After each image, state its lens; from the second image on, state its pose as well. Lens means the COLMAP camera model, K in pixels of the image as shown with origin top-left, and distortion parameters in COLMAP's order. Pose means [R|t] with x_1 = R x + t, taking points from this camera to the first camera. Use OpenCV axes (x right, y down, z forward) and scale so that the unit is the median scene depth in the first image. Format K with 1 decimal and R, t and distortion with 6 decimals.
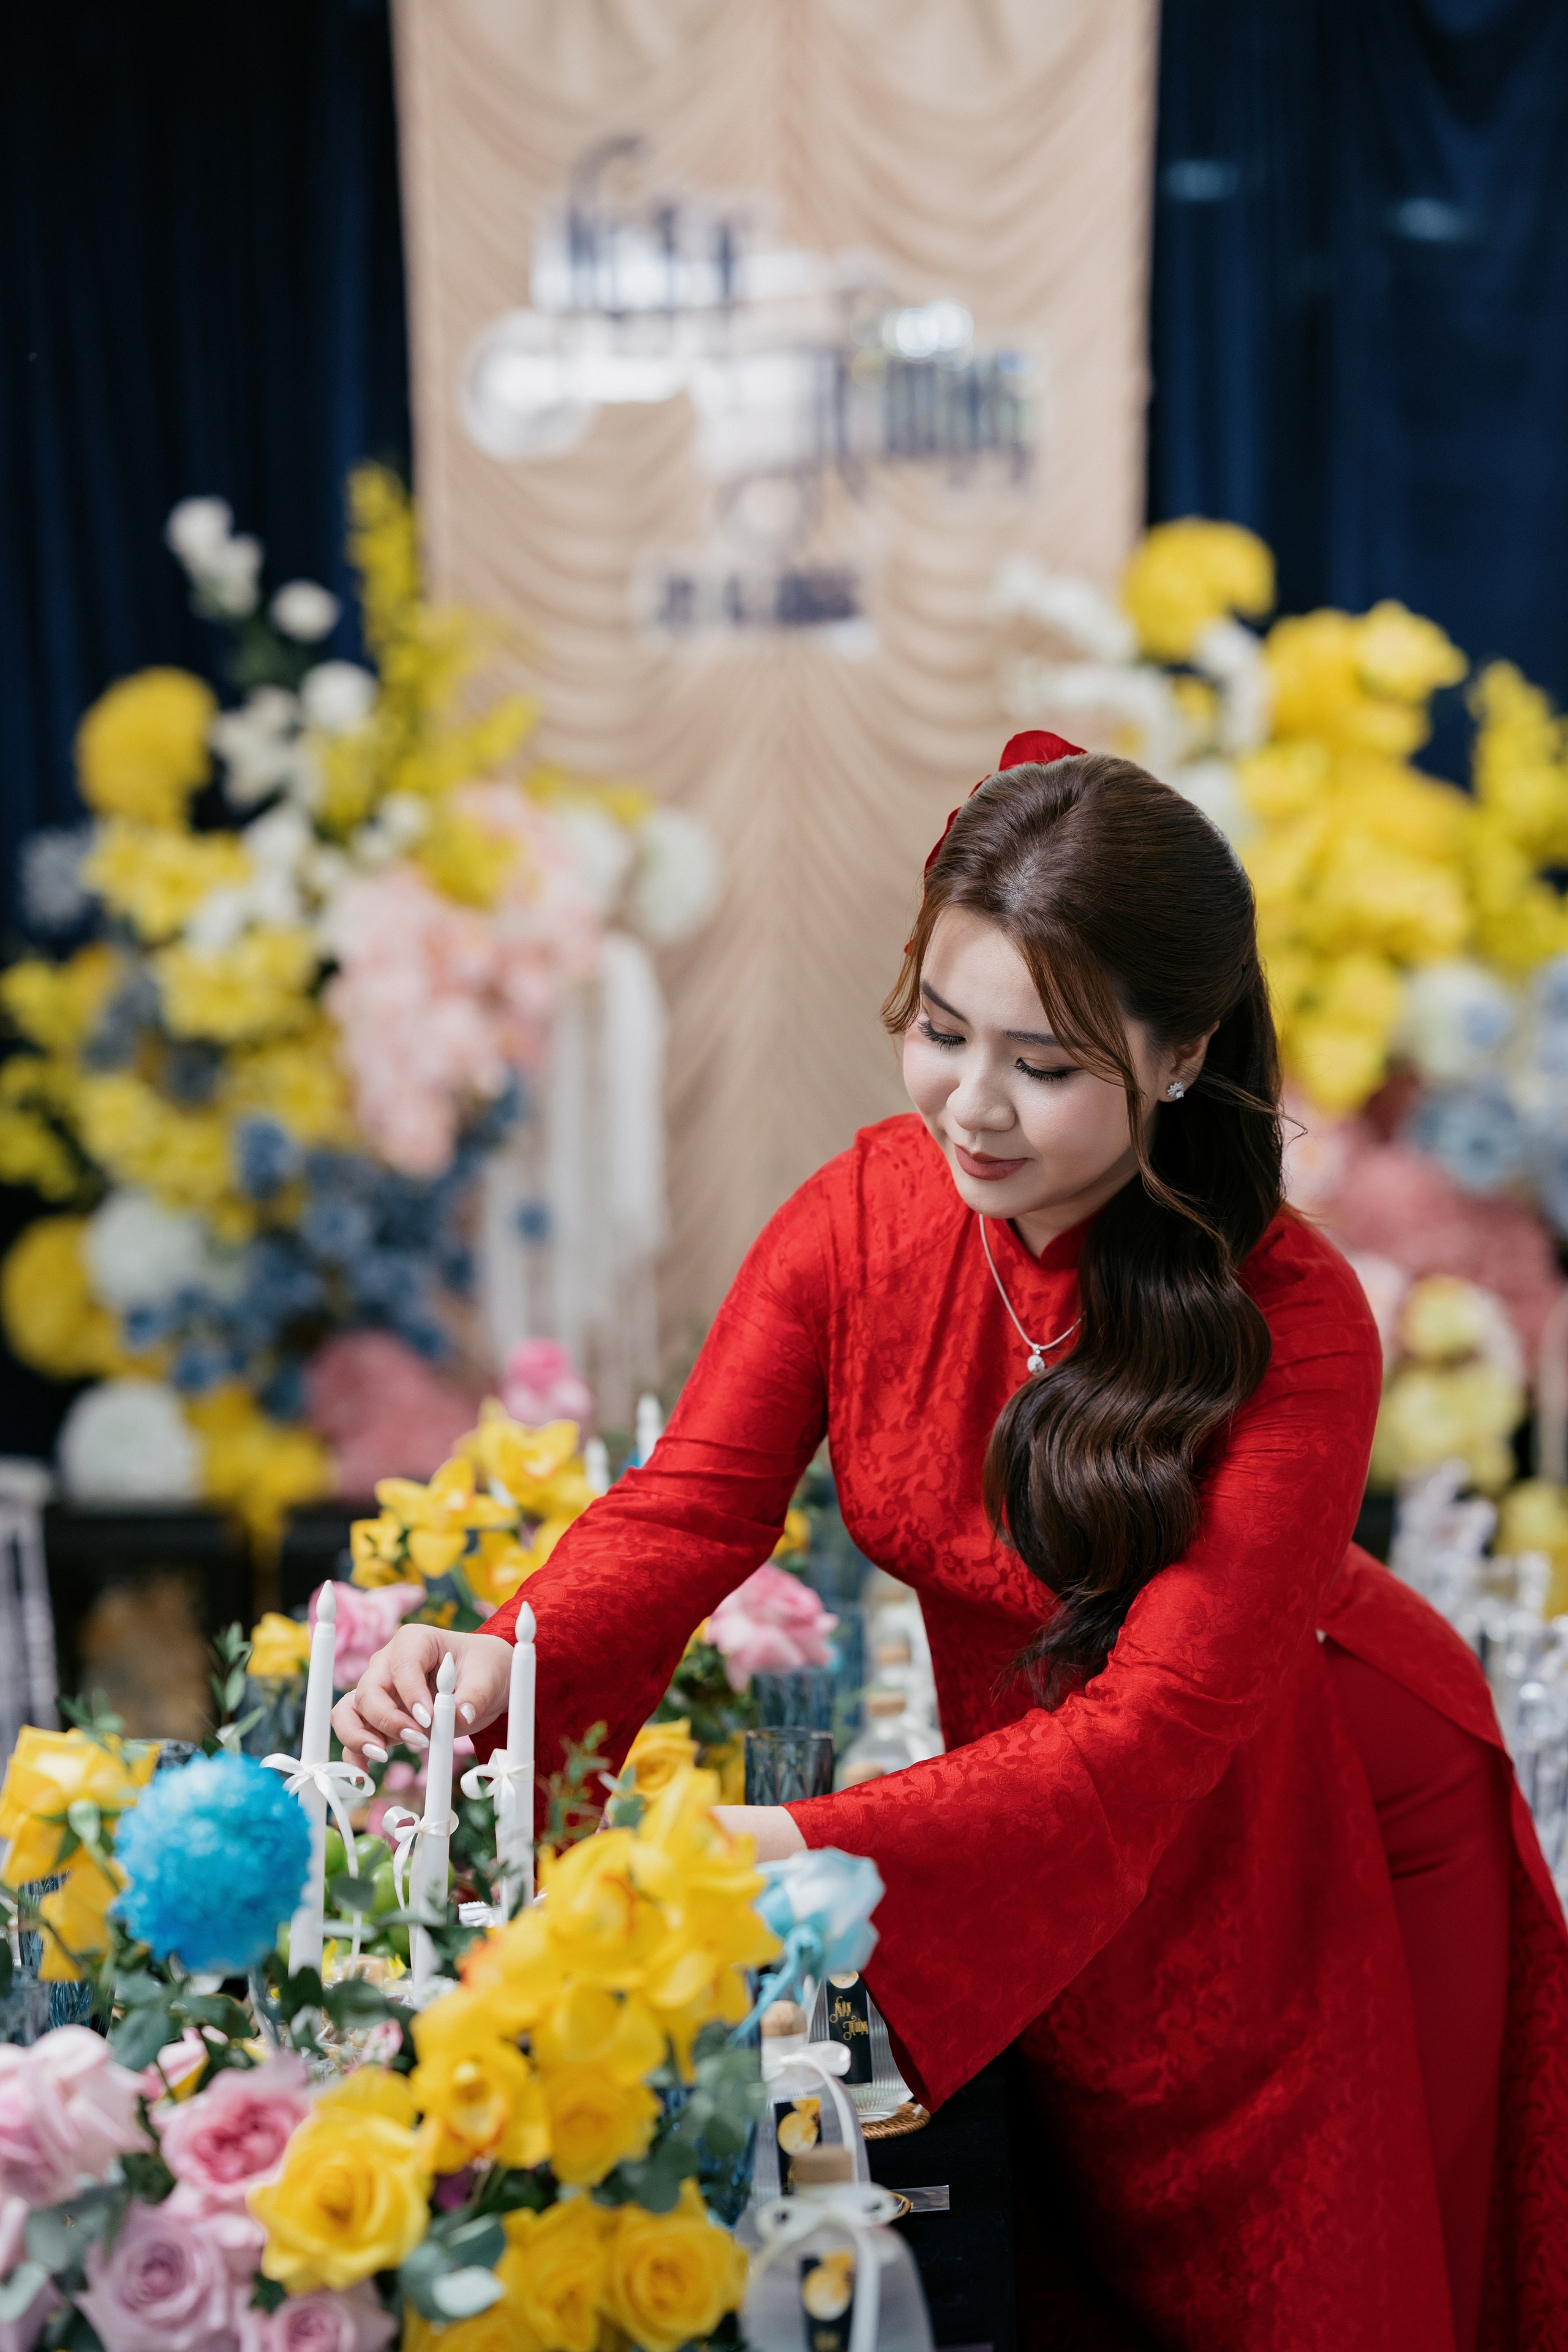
lens RADIAL K [[5523.7, 0, 784.0], [0, 5523.7, 1176.0], [0, 0, 1]] dist [-0.009052, -0.091114]
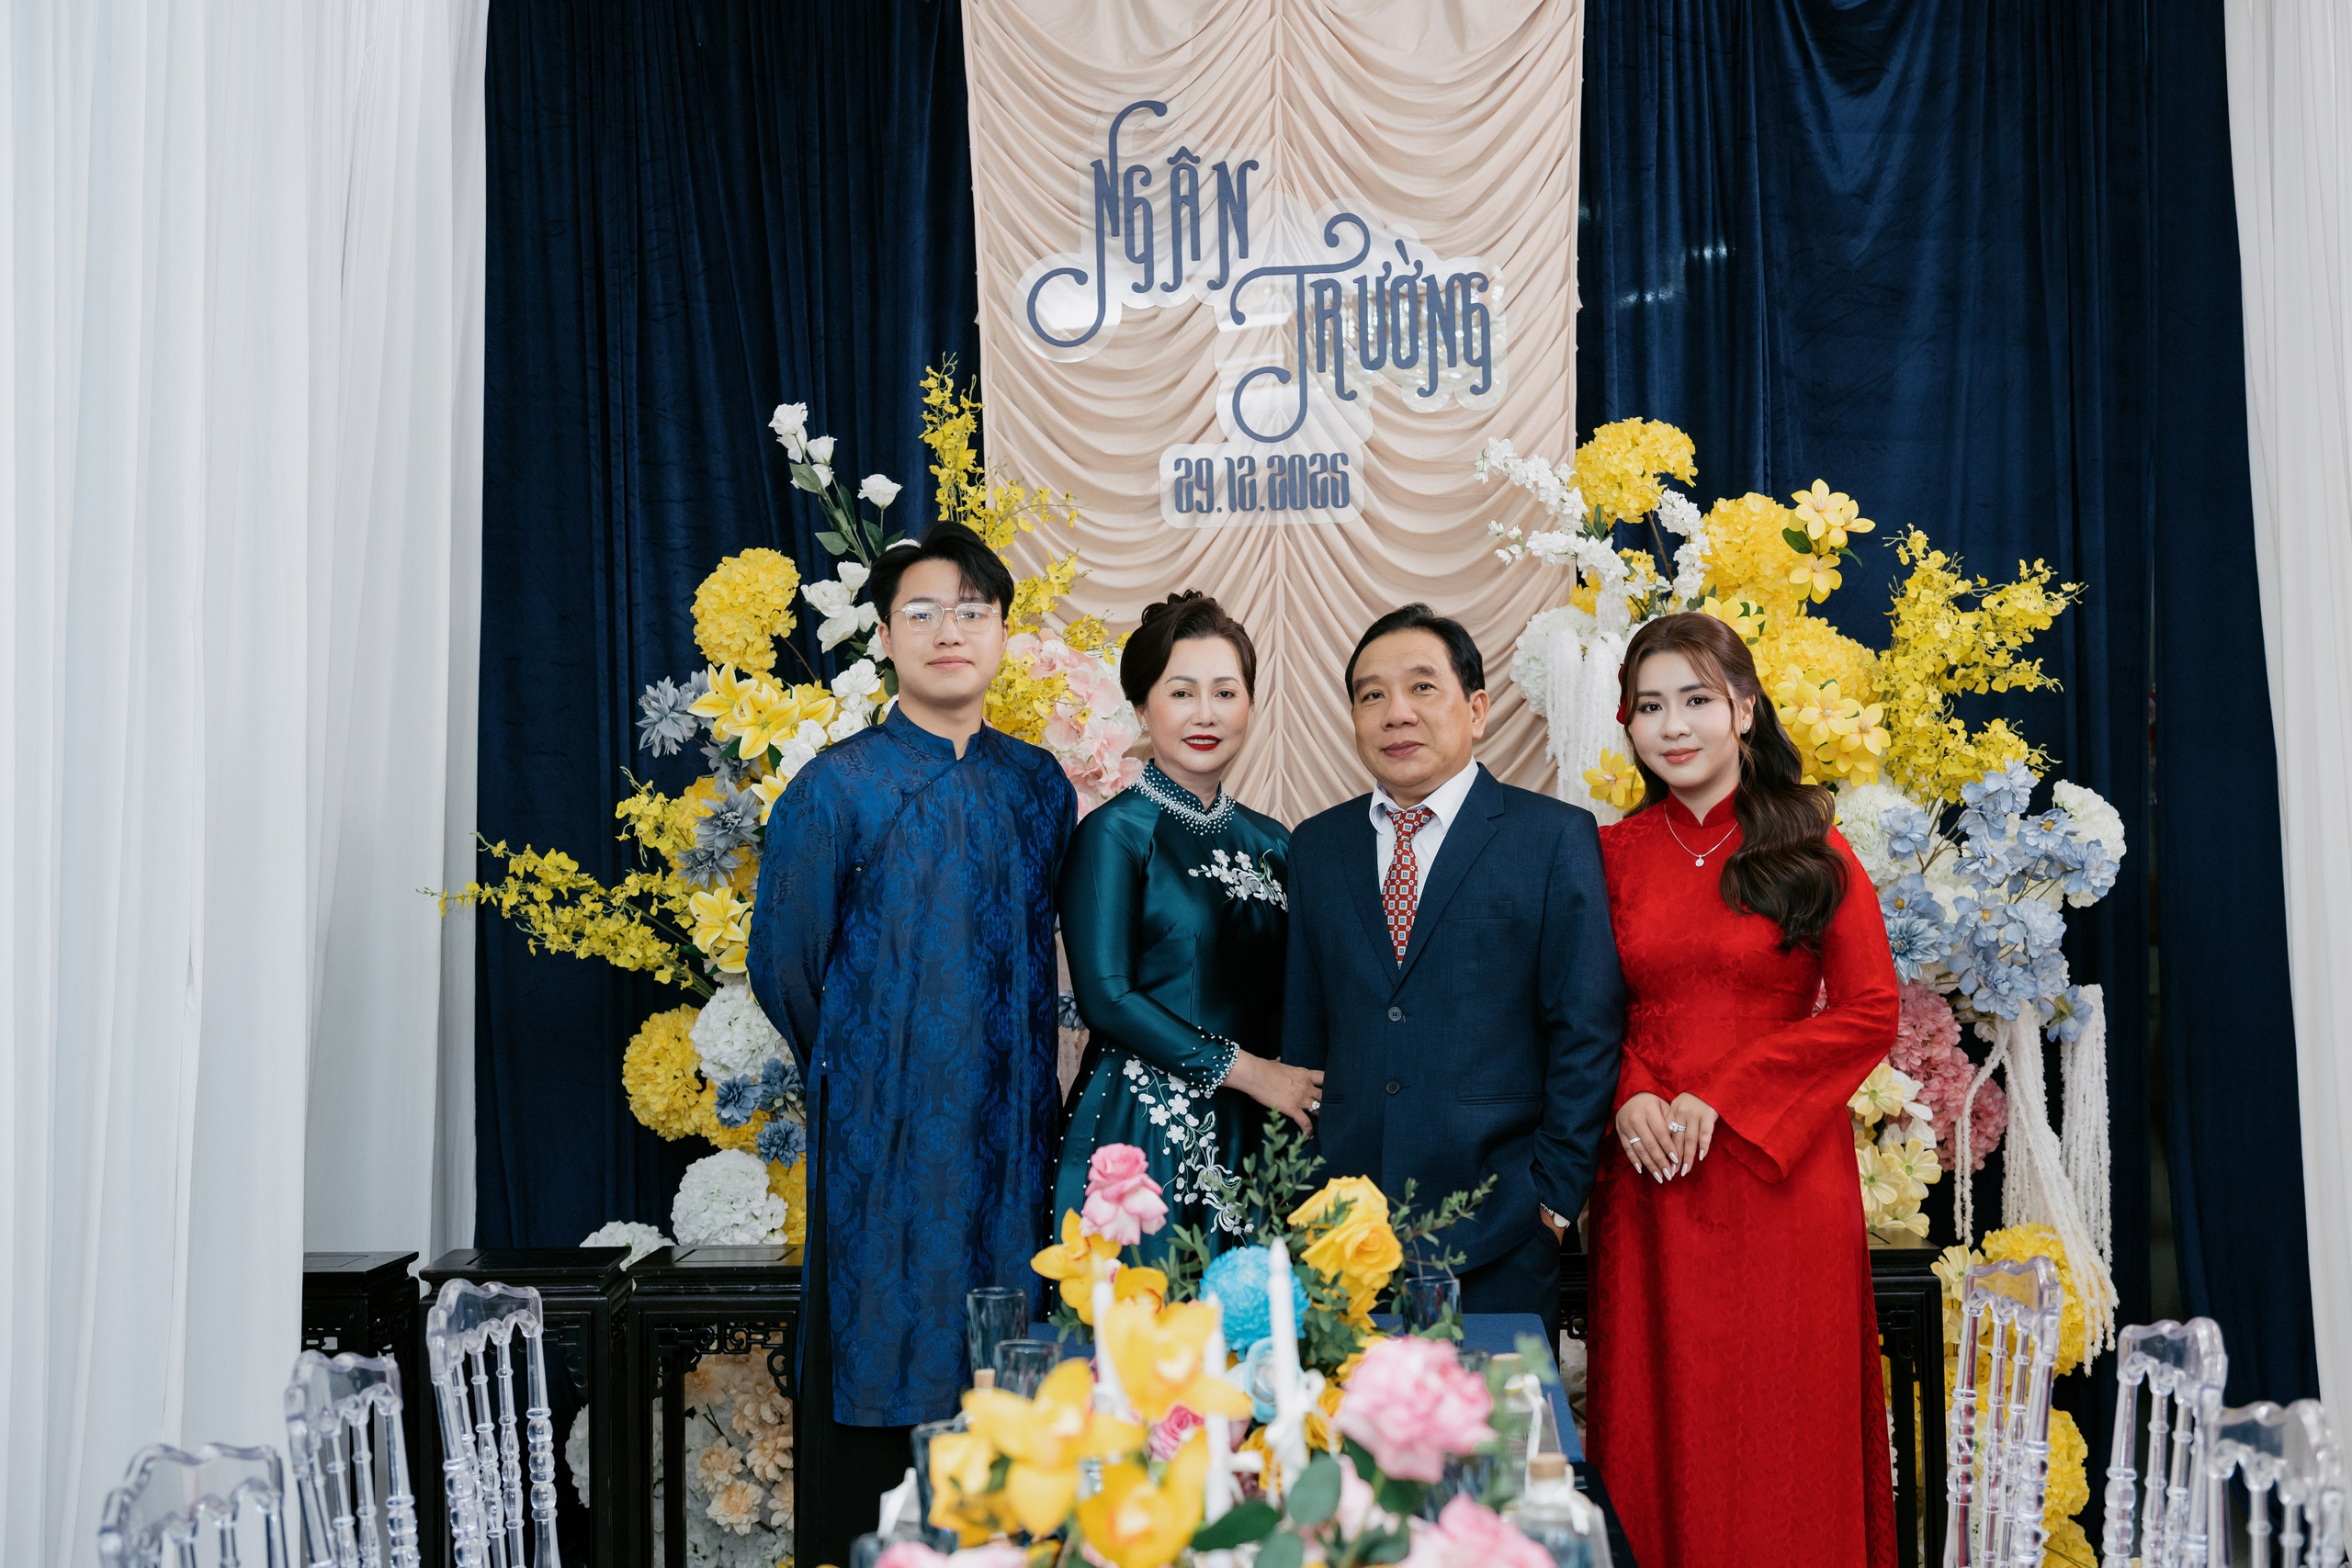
lens RADIAL K [[3534.1, 0, 1160.8], [0, 3534.1, 798.2], [0, 0, 1]] dist [0.003832, 0.015344]
pose [[0.999945, -0.003791, -0.009775, -0.020407], [0.003340, 0.998946, -0.045771, -0.001896], [0.009938, 0.045736, 0.998904, 0.258630]]
